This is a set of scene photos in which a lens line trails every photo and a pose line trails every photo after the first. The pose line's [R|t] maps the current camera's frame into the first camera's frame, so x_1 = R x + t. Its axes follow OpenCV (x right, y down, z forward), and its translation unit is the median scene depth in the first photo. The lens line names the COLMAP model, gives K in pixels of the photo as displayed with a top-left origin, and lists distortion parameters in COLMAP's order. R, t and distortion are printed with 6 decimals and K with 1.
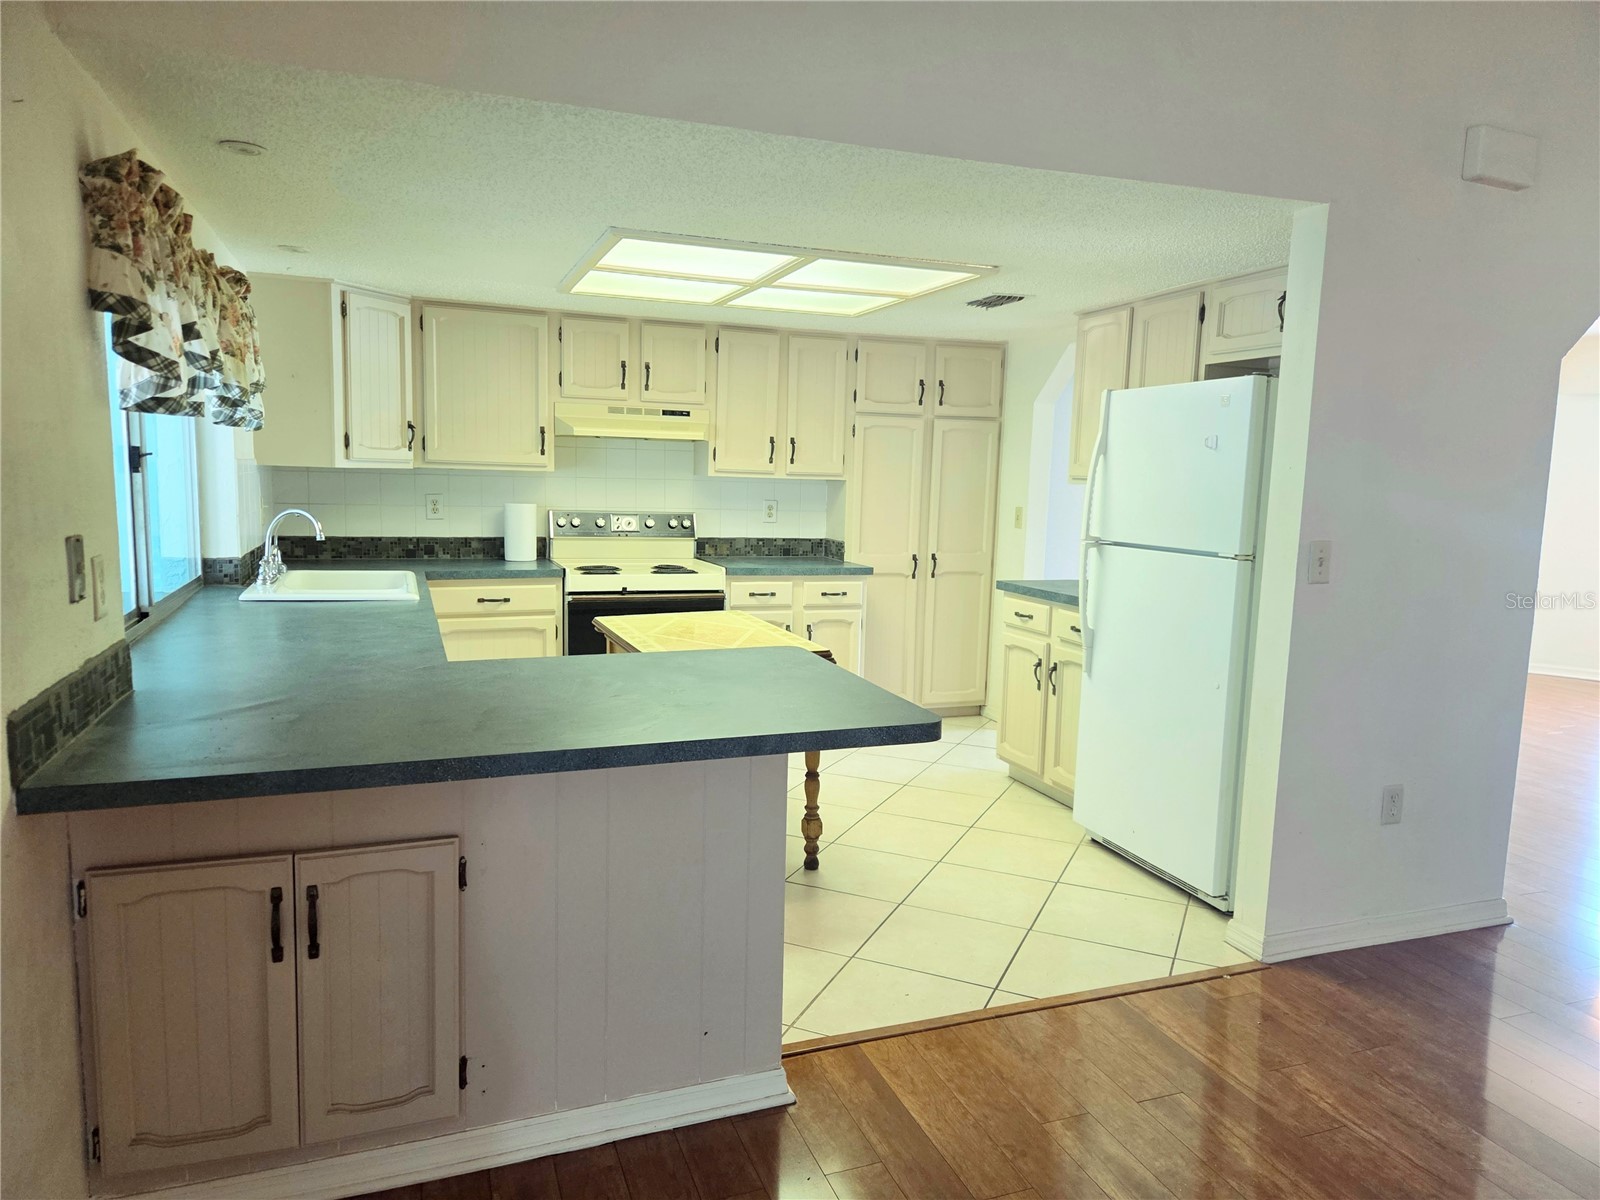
lens RADIAL K [[1074.2, 0, 821.5], [0, 1074.2, 598.0], [0, 0, 1]] dist [0.050098, -0.035656]
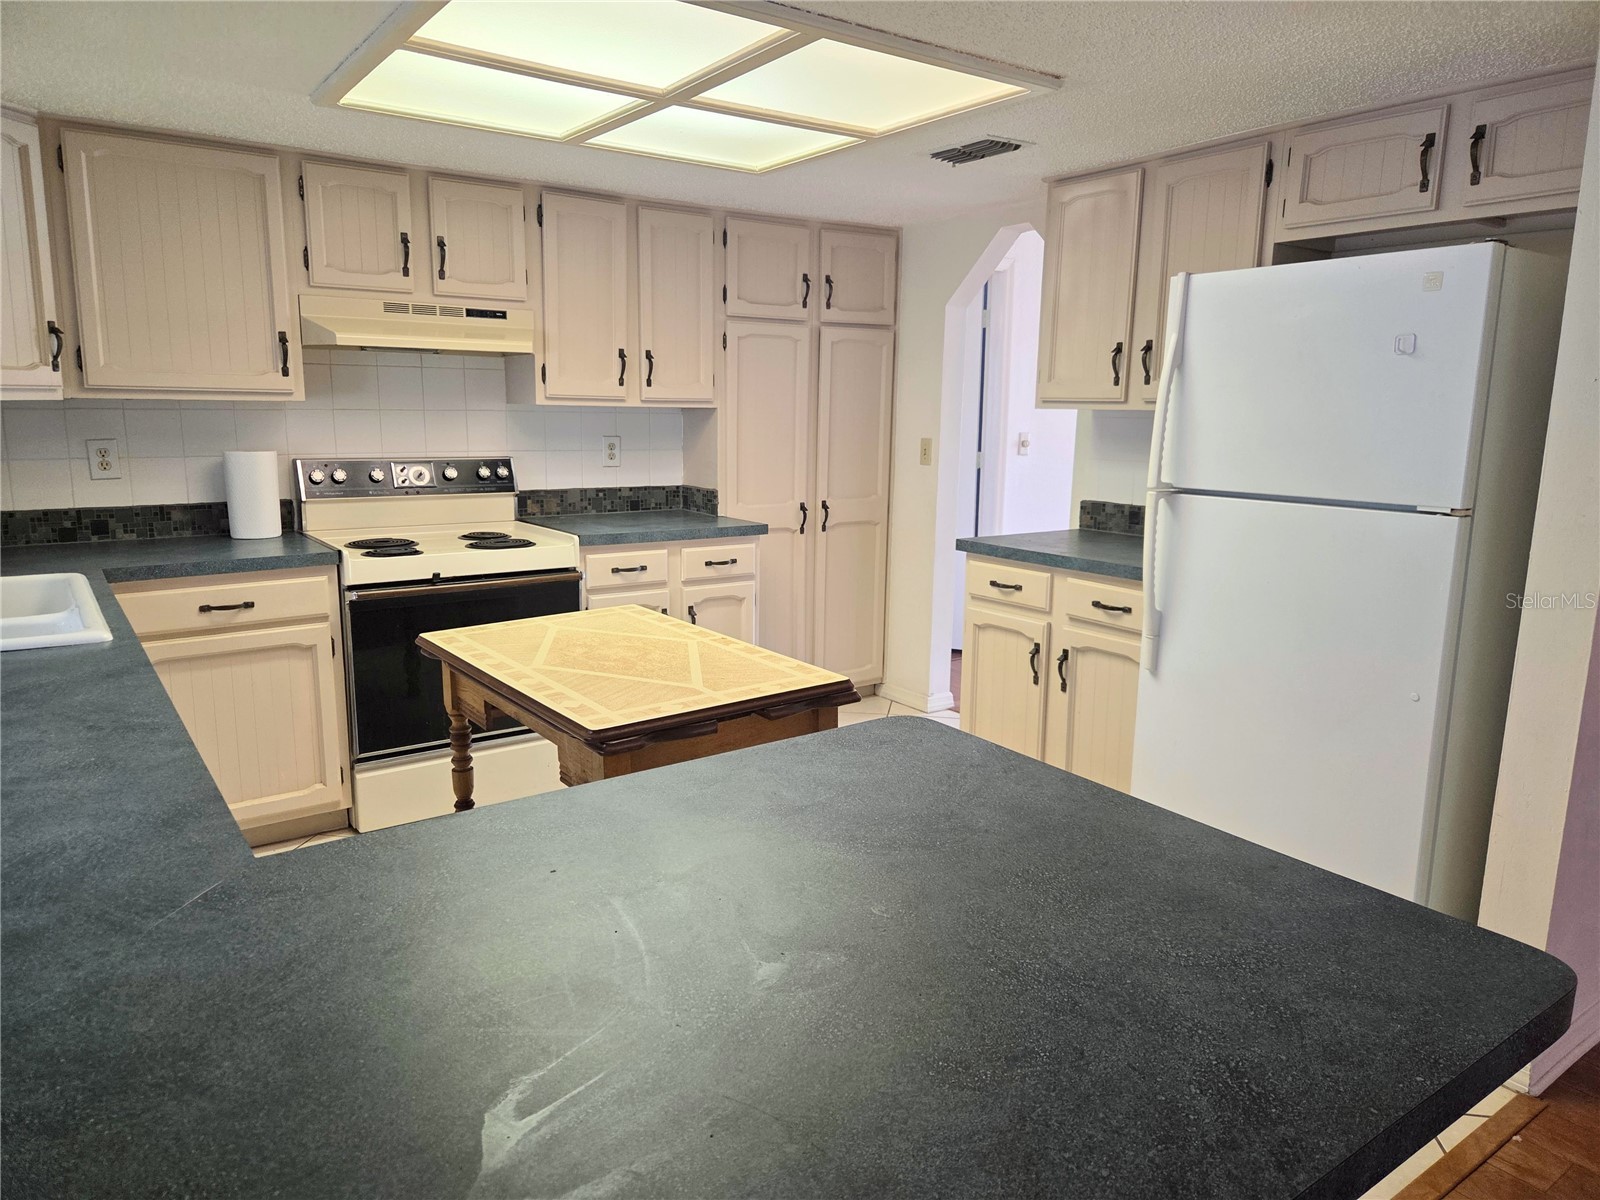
lens RADIAL K [[1074.2, 0, 803.1], [0, 1074.2, 591.5], [0, 0, 1]] dist [0.050098, -0.035656]
pose [[0.968424, -0.057634, 0.242555, -0.130347], [0.042203, 0.996769, 0.068347, -0.036604], [-0.245710, -0.055953, 0.967727, 0.297993]]
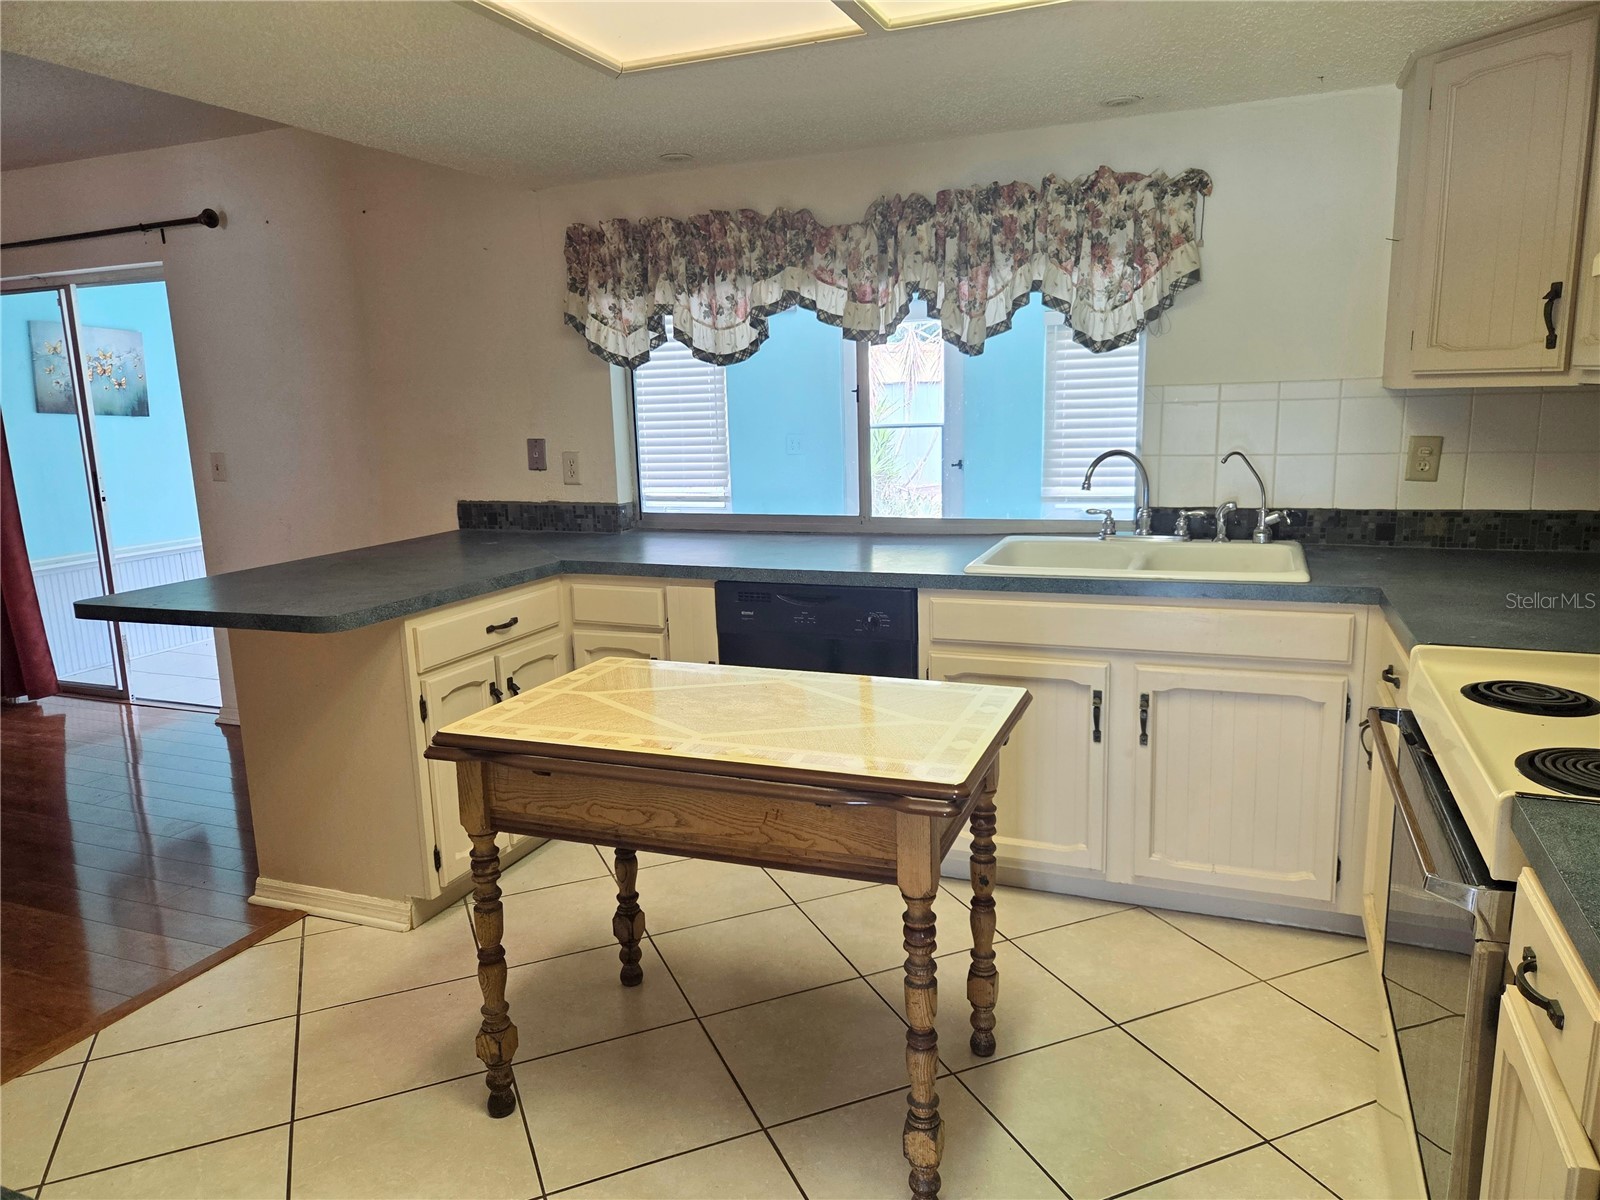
lens RADIAL K [[1074.2, 0, 801.2], [0, 1074.2, 605.8], [0, 0, 1]] dist [0.050098, -0.035656]
pose [[-0.688321, 0.136572, -0.712434, 0.200170], [-0.074843, 0.963506, 0.257012, -0.128536], [0.721535, 0.230227, -0.652980, 1.124472]]
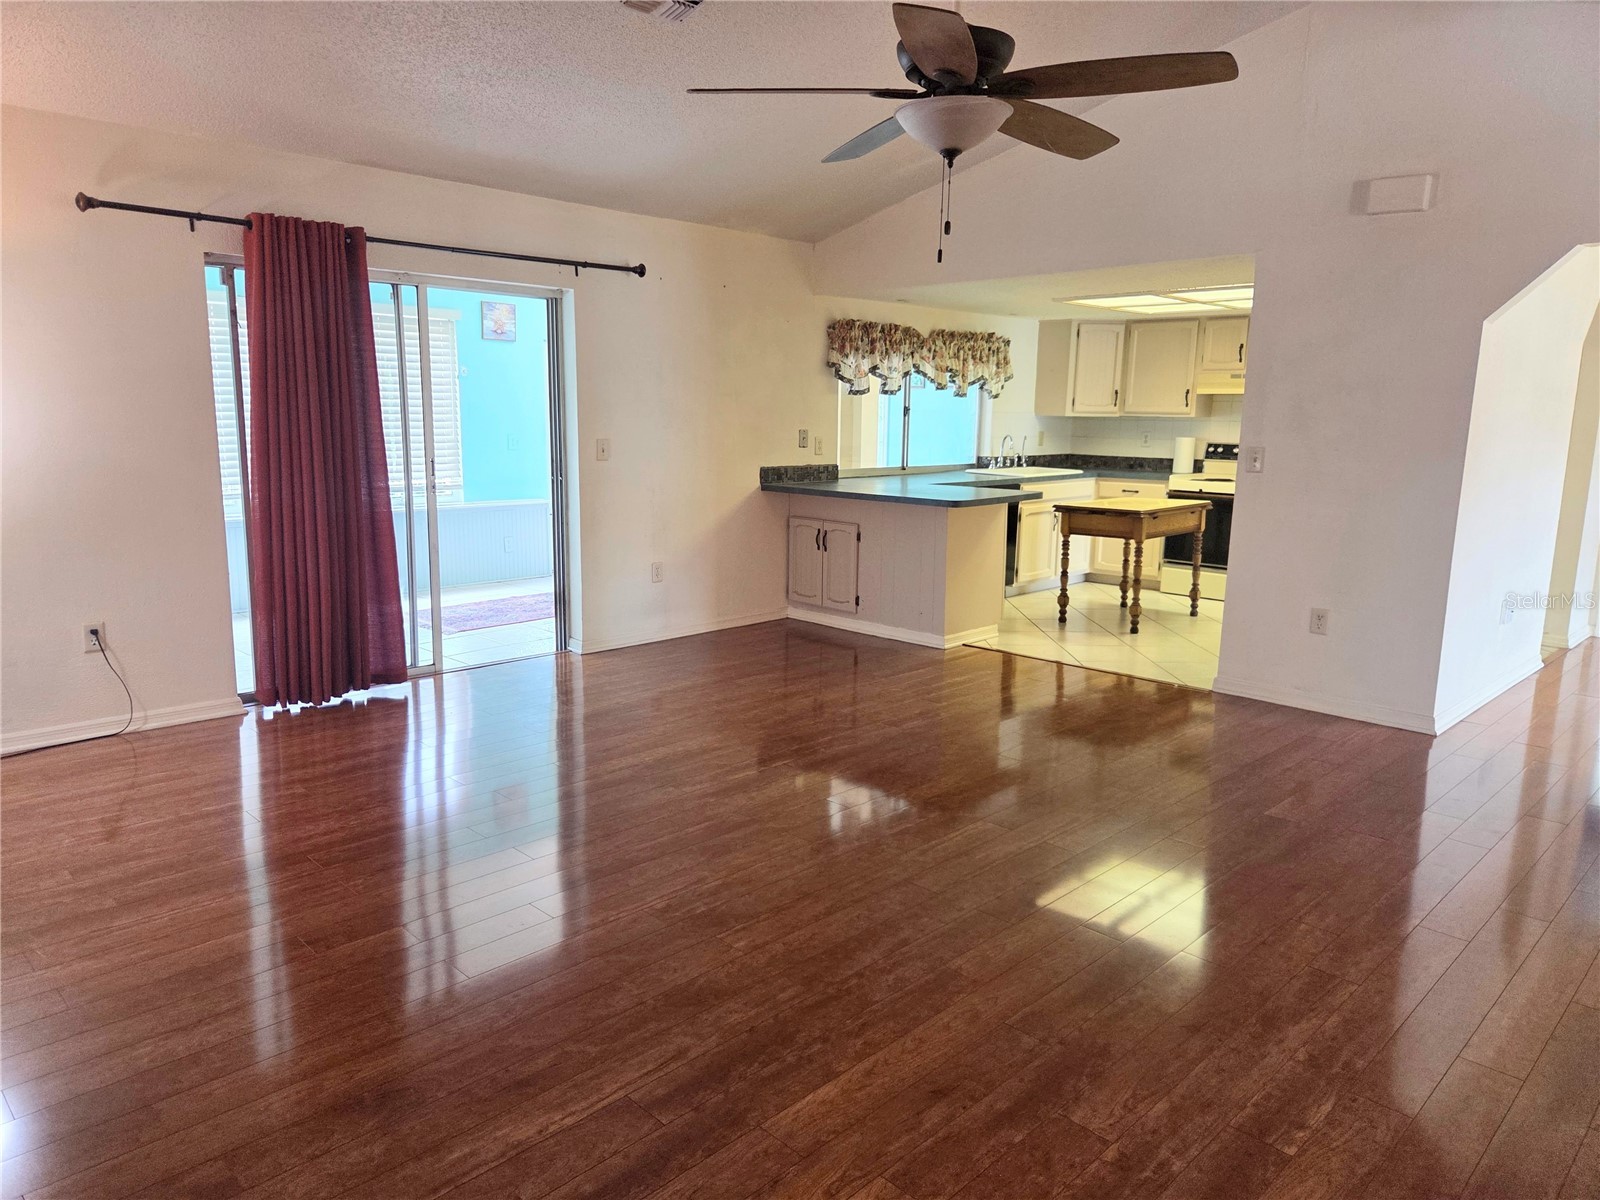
lens RADIAL K [[1074.2, 0, 779.7], [0, 1074.2, 597.2], [0, 0, 1]] dist [0.050098, -0.035656]
pose [[0.390560, 0.141180, -0.909687, 1.101421], [-0.114873, 0.987921, 0.104003, 0.055451], [0.913382, 0.063879, 0.402060, -0.215328]]
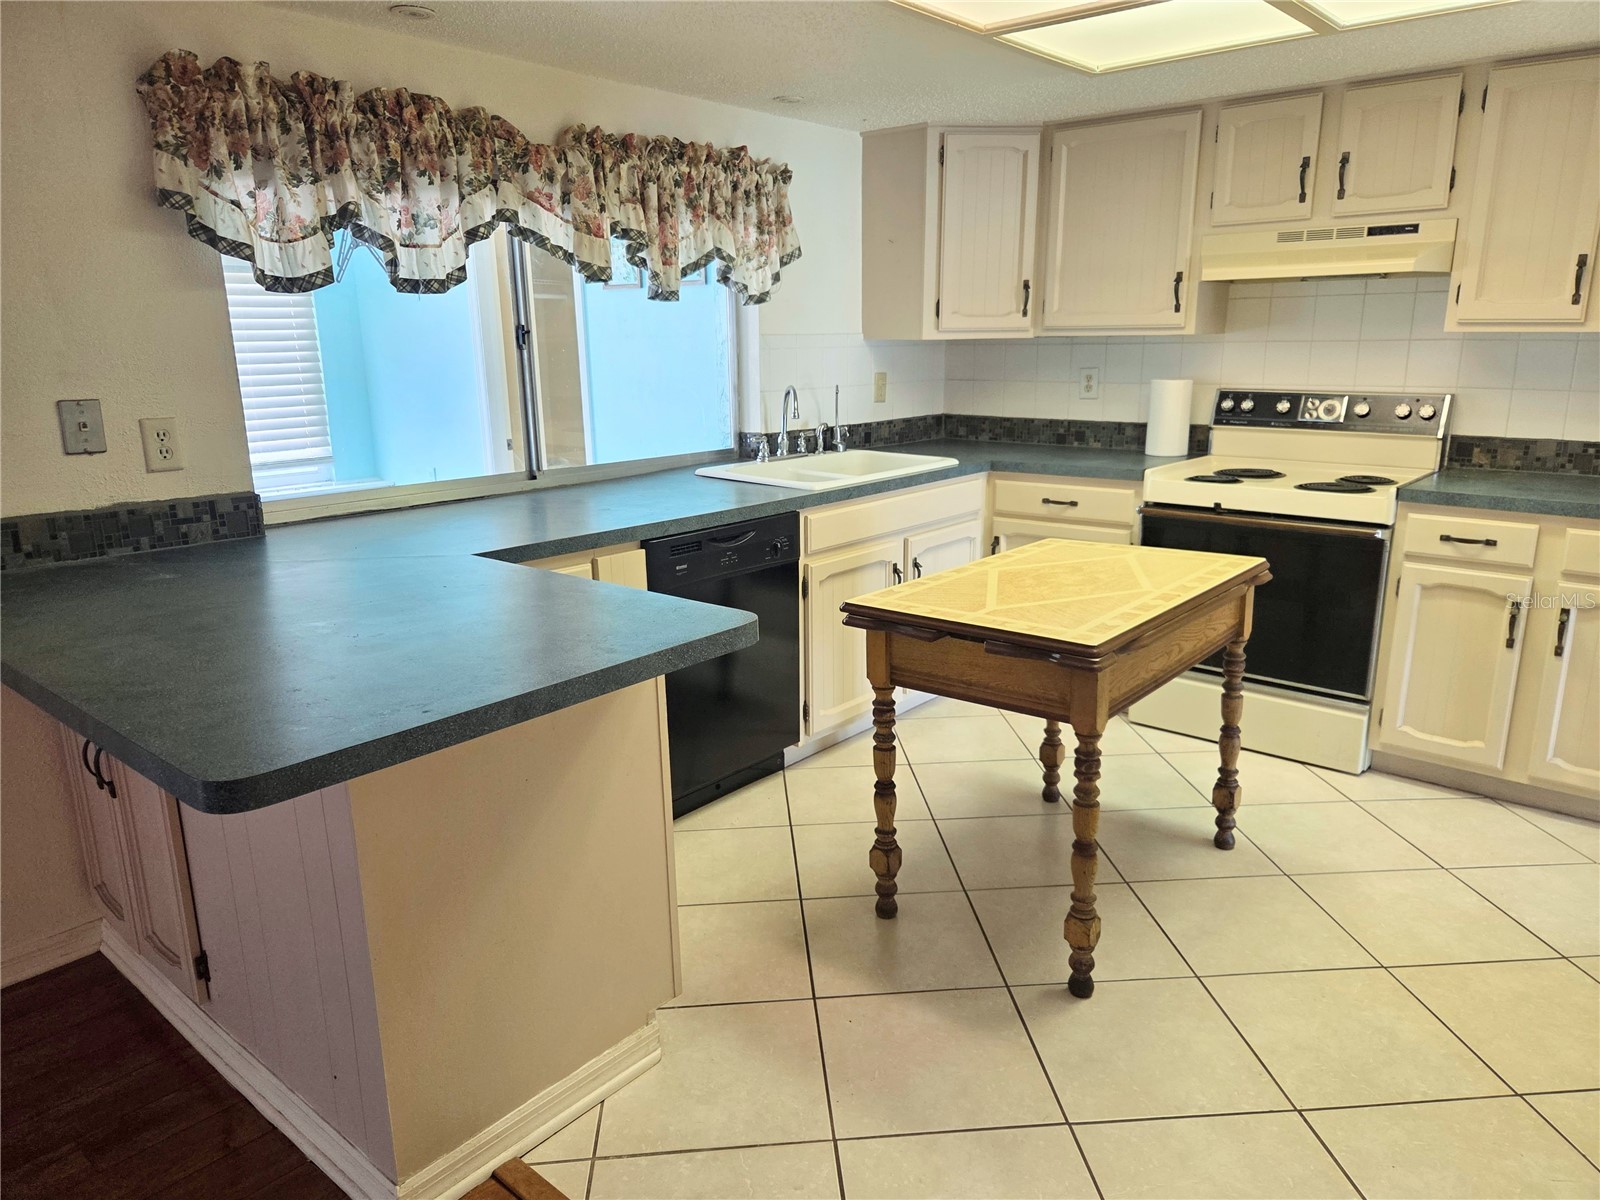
lens RADIAL K [[1074.2, 0, 803.5], [0, 1074.2, 602.0], [0, 0, 1]] dist [0.050098, -0.035656]
pose [[0.464658, 0.184331, -0.866092, 0.321118], [-0.083088, 0.982854, 0.164605, -0.041476], [0.881583, -0.004524, 0.472007, 0.454439]]
